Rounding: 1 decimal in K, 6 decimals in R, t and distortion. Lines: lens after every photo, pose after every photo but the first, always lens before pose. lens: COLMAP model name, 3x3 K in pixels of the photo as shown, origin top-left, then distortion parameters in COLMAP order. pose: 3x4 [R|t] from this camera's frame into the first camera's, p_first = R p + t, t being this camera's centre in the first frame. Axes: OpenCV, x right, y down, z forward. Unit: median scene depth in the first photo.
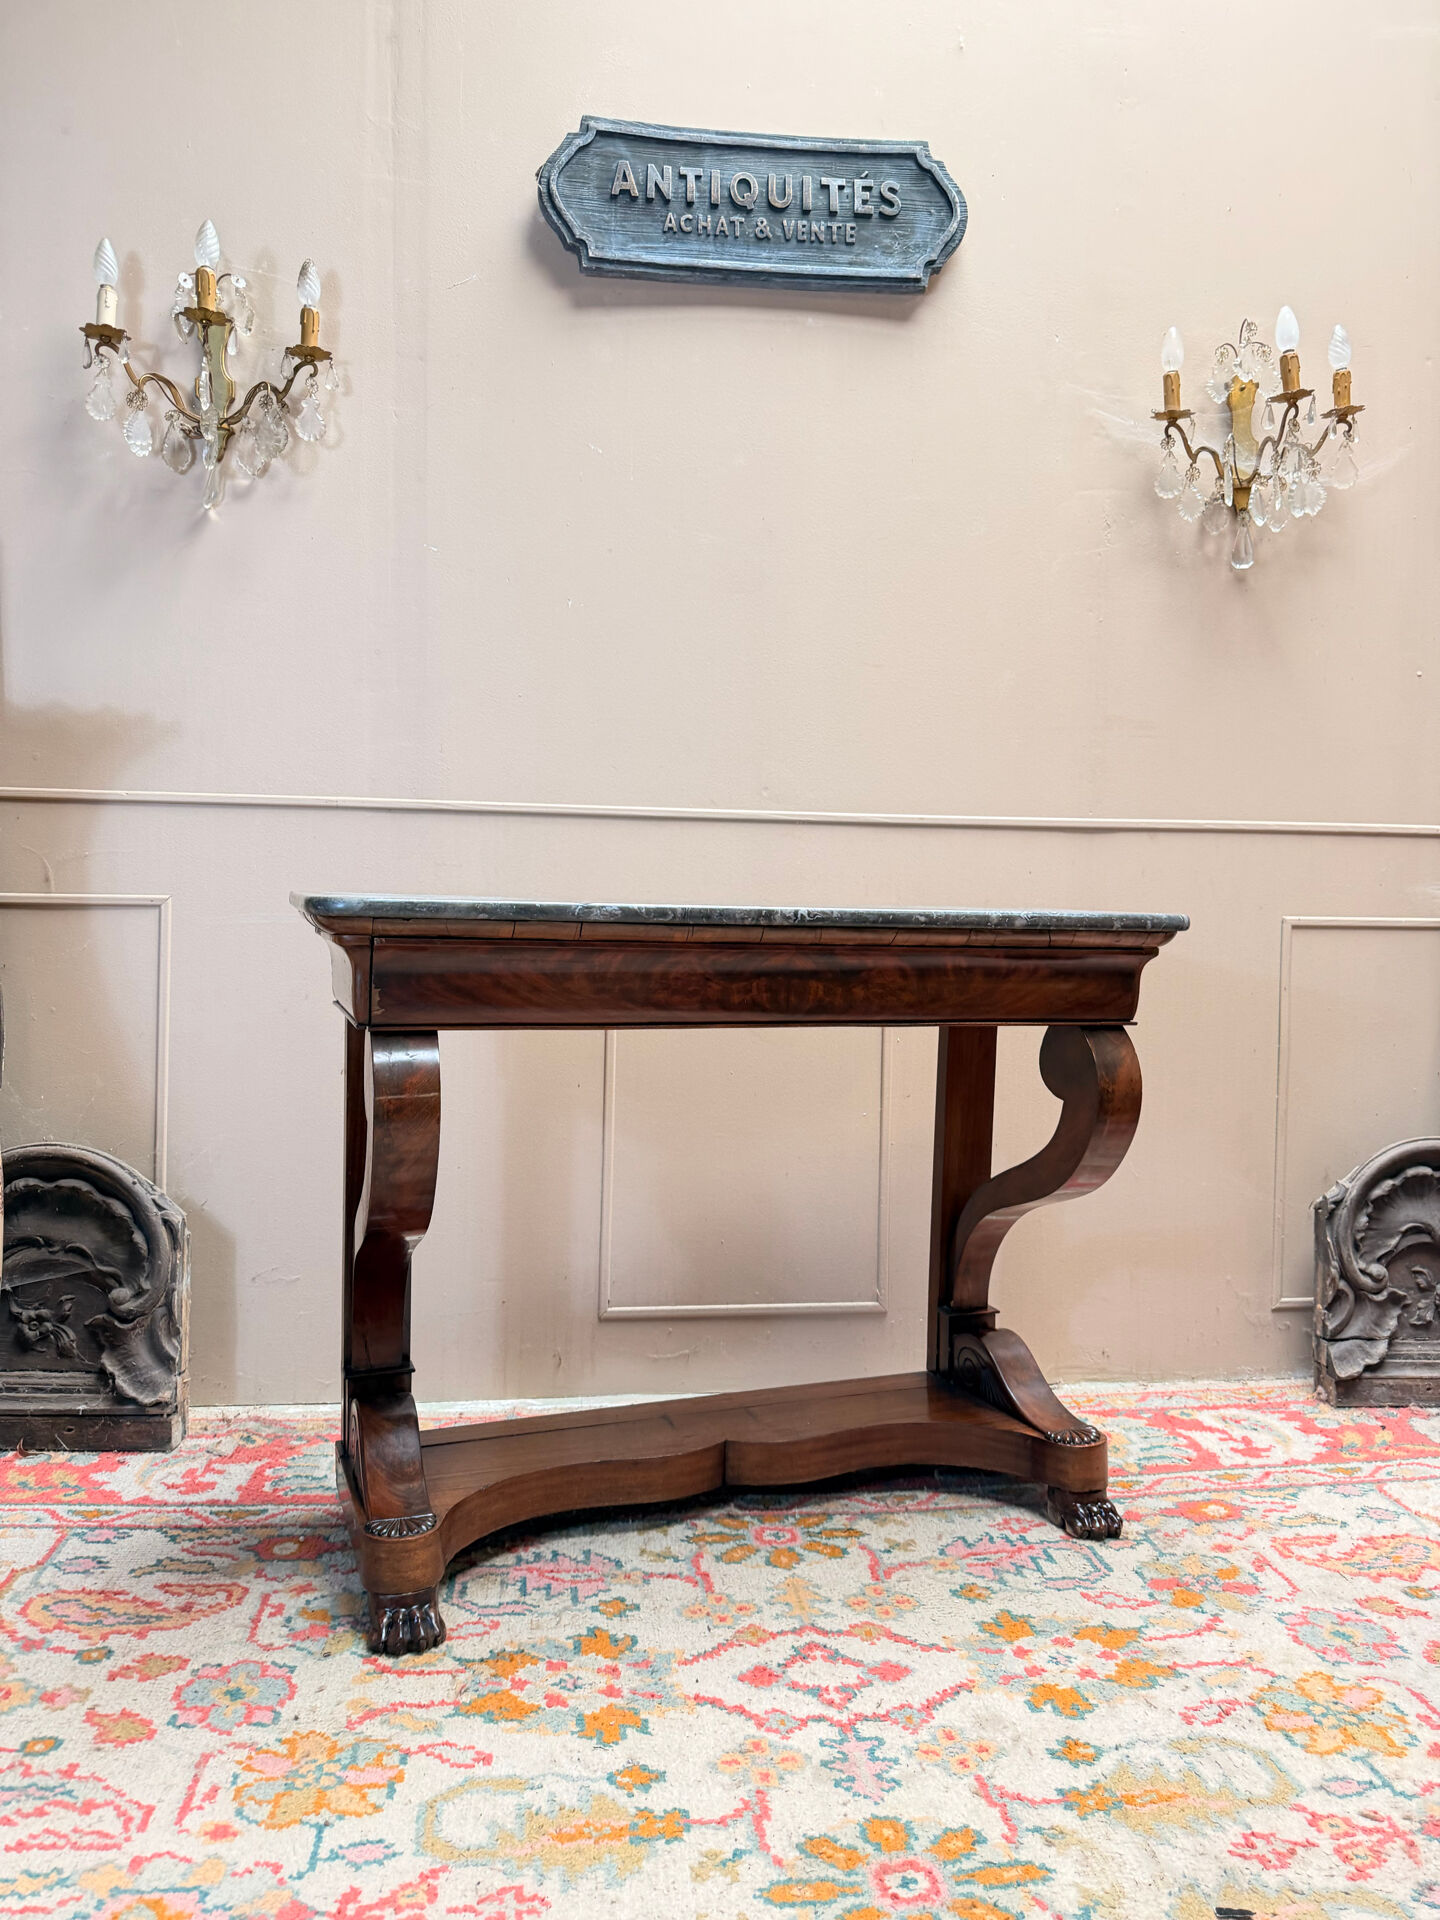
lens RADIAL K [[1366.9, 0, 712.1], [0, 1366.9, 955.6], [0, 0, 1]] dist [-0.002401, -0.004389]
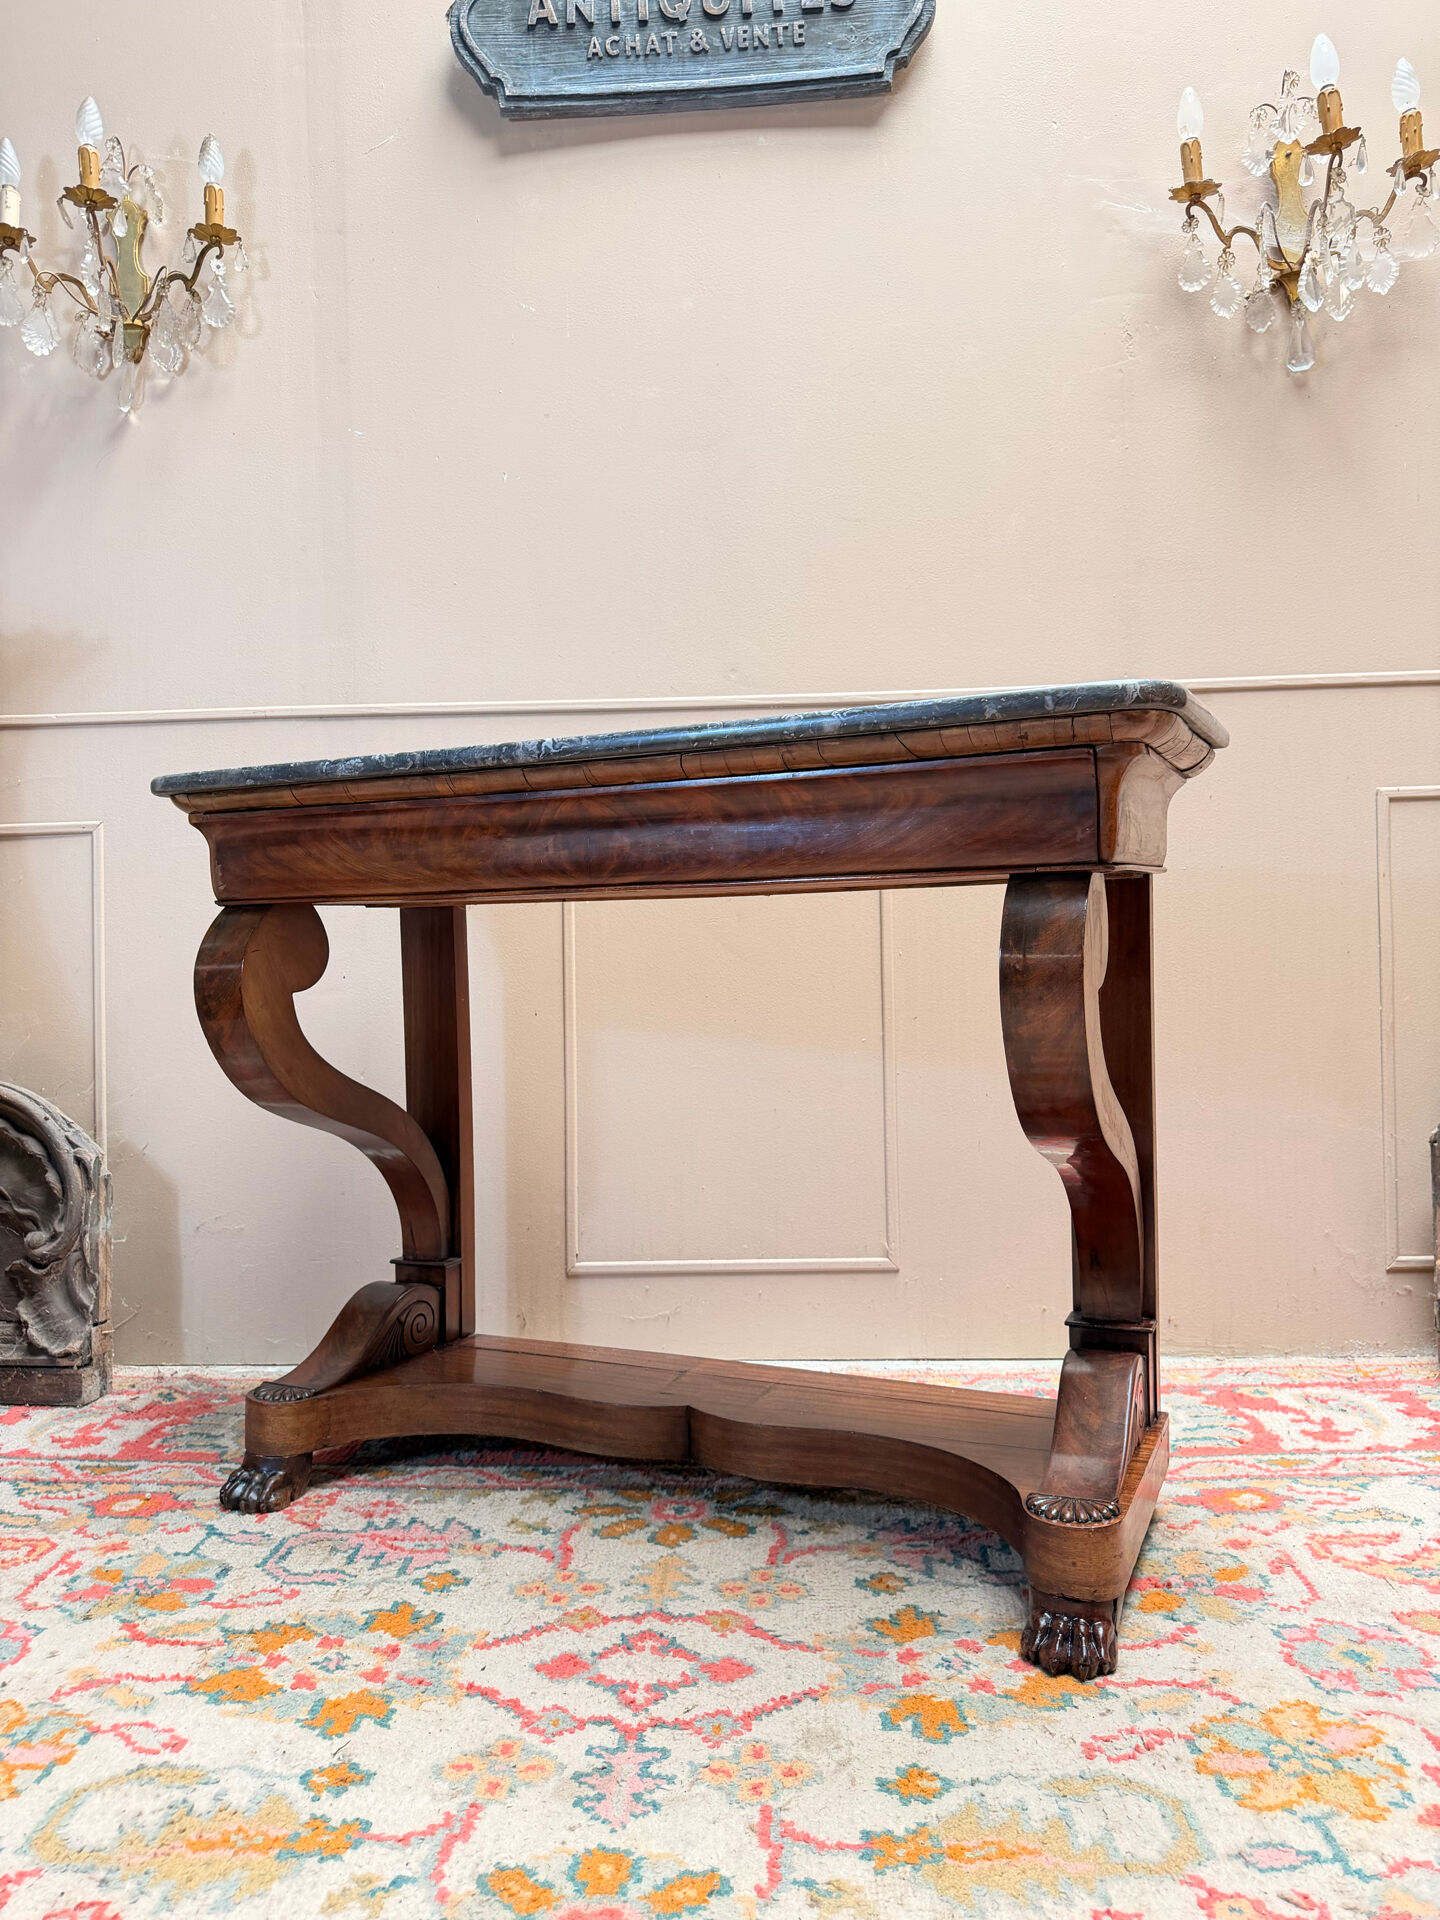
lens RADIAL K [[1370.1, 0, 728.4], [0, 1370.1, 951.1], [0, 0, 1]] dist [-0.000866, -0.004122]
pose [[0.984786, -0.038242, -0.169510, 0.222033], [0.034284, 0.999068, -0.026219, 0.101066], [0.170354, 0.020009, 0.985180, 0.164646]]
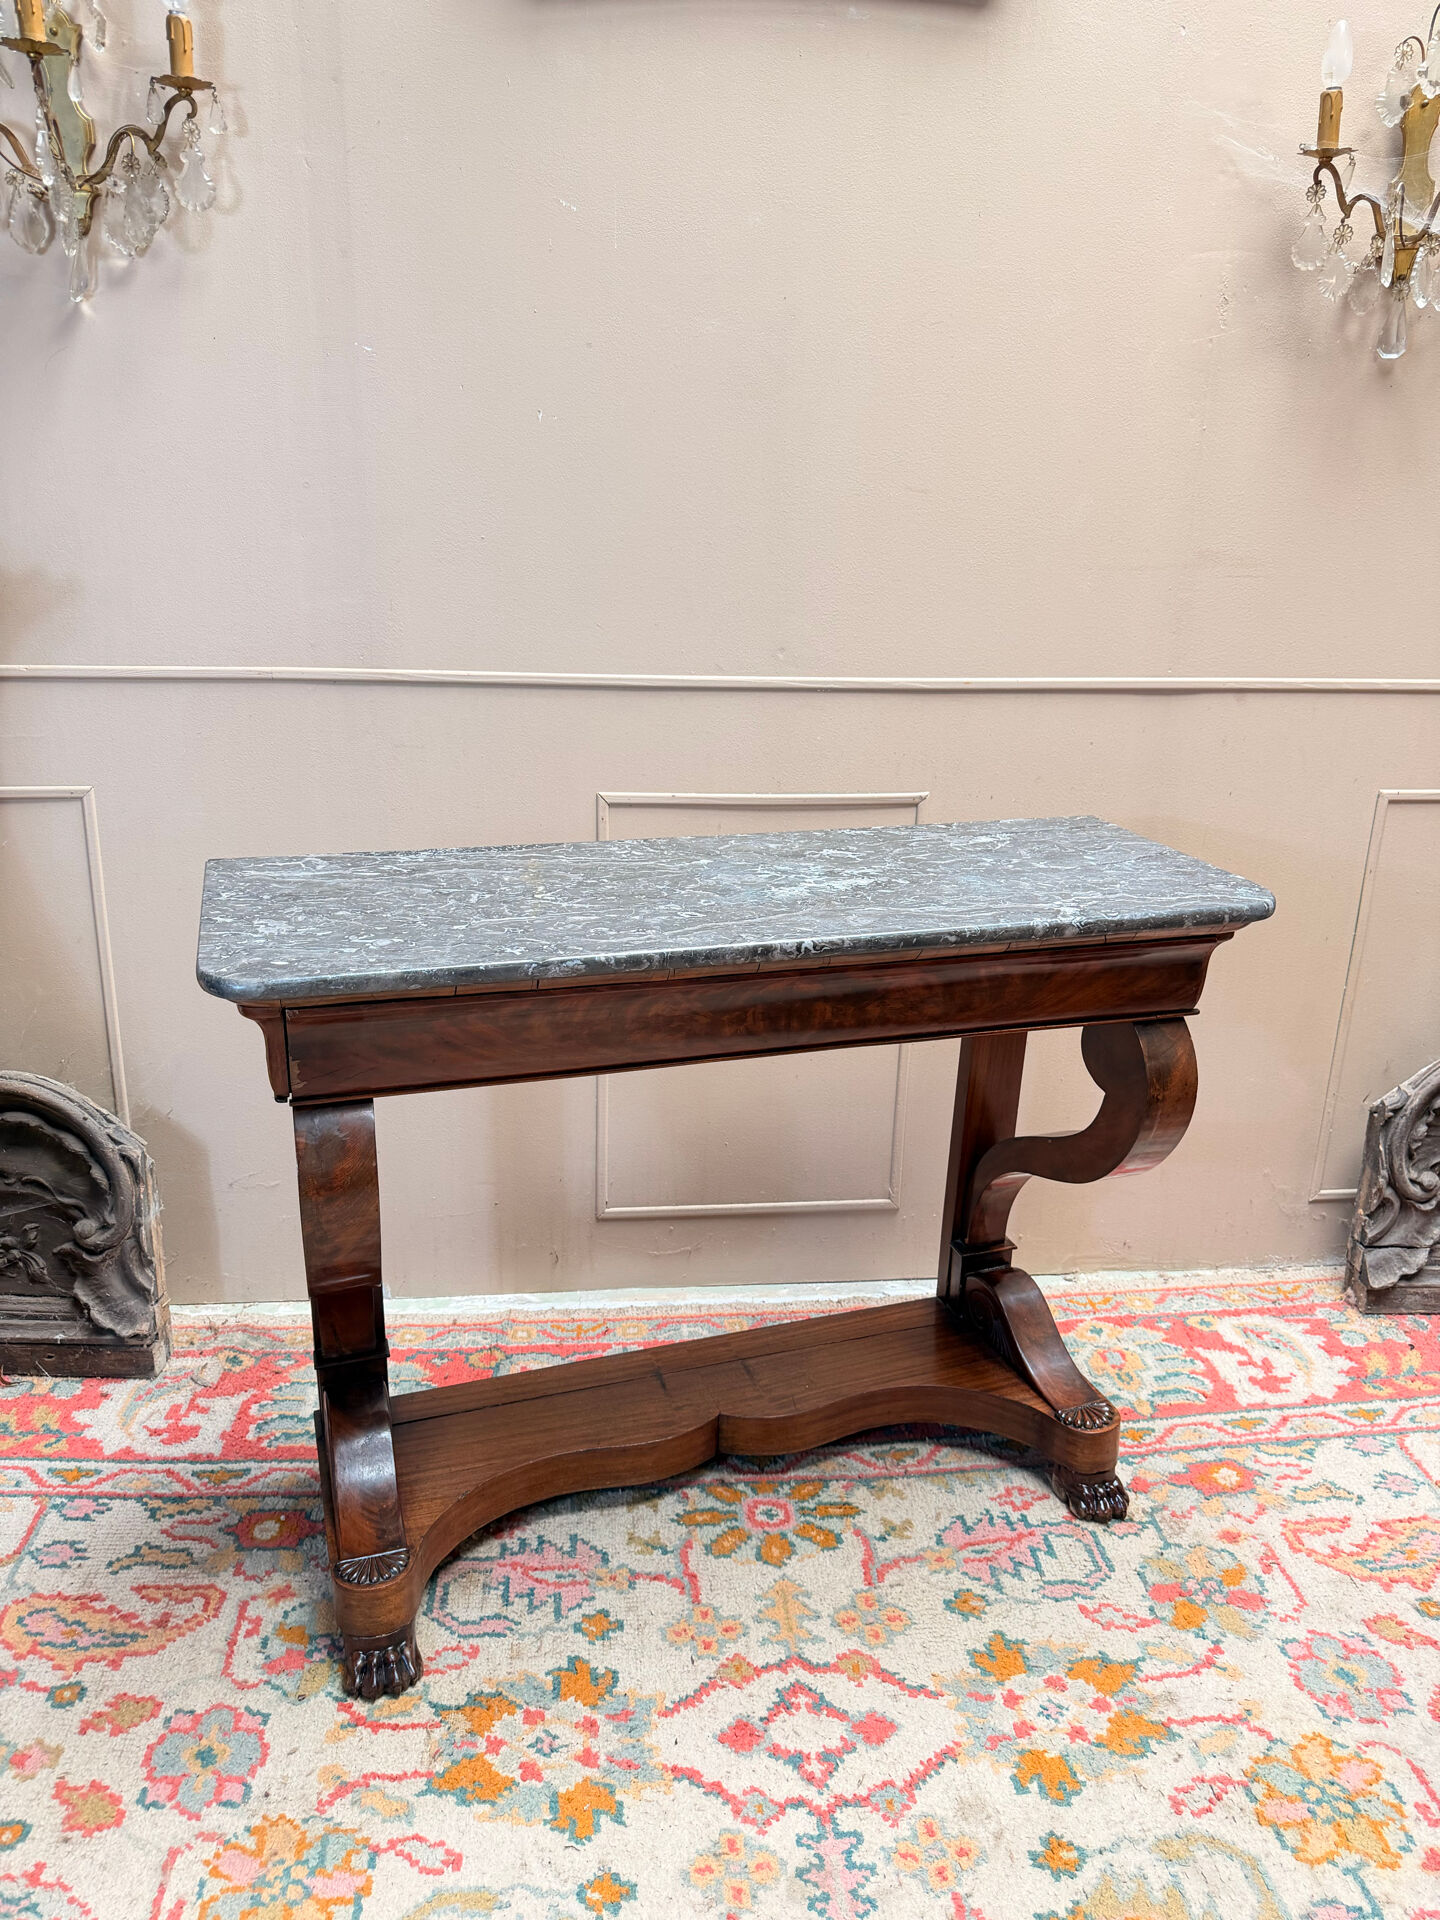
lens RADIAL K [[1368.5, 0, 717.9], [0, 1368.5, 955.8], [0, 0, 1]] dist [-0.001763, -0.003250]
pose [[0.999670, 0.011990, -0.022731, 0.026572], [-0.005094, 0.959390, 0.282036, -0.221308], [0.025189, -0.281827, 0.959134, 0.169467]]
